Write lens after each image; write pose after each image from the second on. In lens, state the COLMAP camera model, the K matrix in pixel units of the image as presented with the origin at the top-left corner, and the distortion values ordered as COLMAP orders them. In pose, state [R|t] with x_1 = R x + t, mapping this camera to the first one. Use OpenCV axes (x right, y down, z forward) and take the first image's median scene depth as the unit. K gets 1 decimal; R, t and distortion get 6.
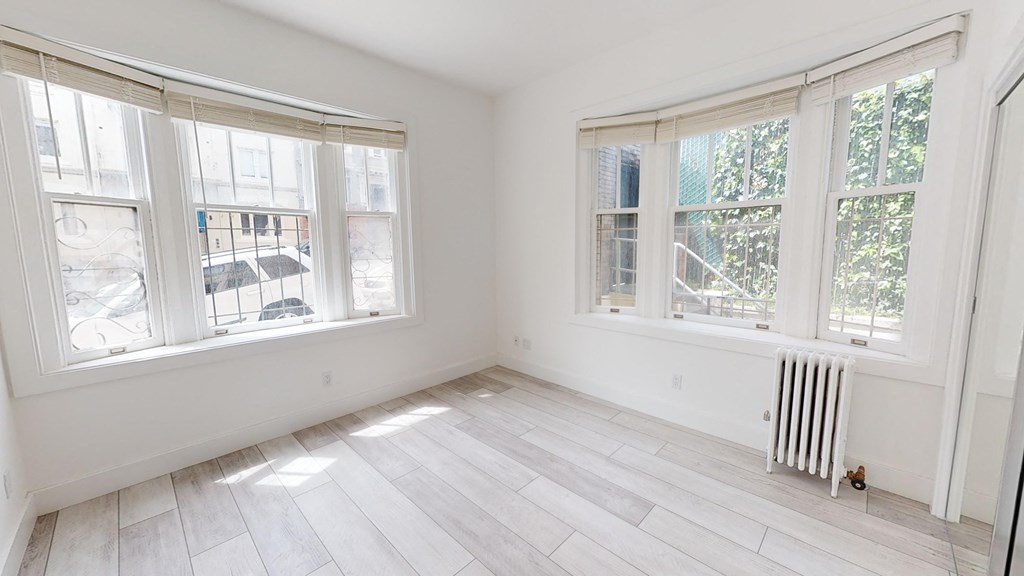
lens RADIAL K [[375.9, 0, 512.0], [0, 375.9, 288.0], [0, 0, 1]] dist [-0.000140, -0.000008]
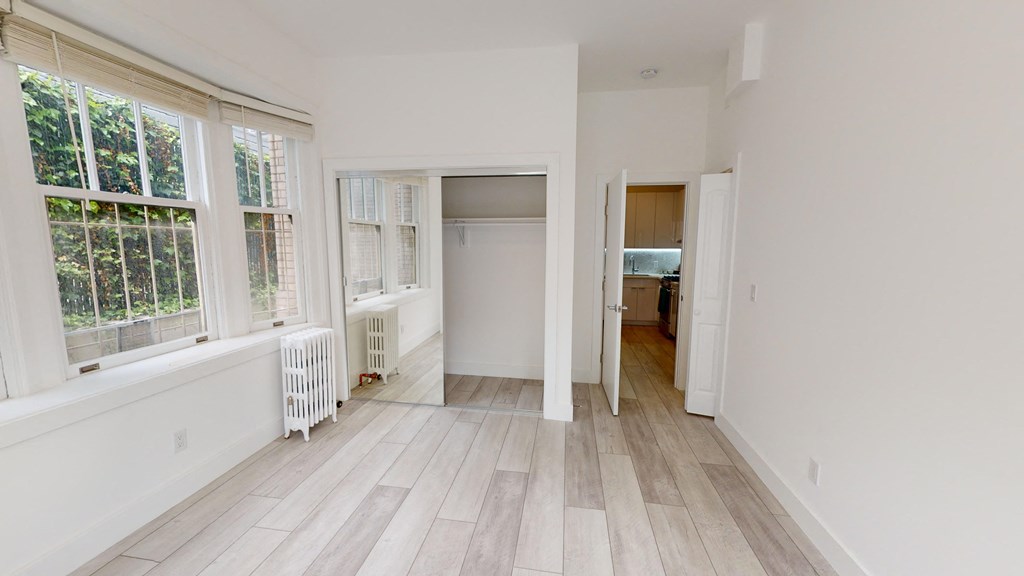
lens RADIAL K [[375.9, 0, 512.0], [0, 375.9, 288.0], [0, 0, 1]] dist [-0.000140, -0.000008]
pose [[-0.582903, -0.085325, 0.808049, -0.621803], [0.094797, 0.980539, 0.171923, -0.130676], [-0.806993, 0.176815, -0.563470, 1.067367]]
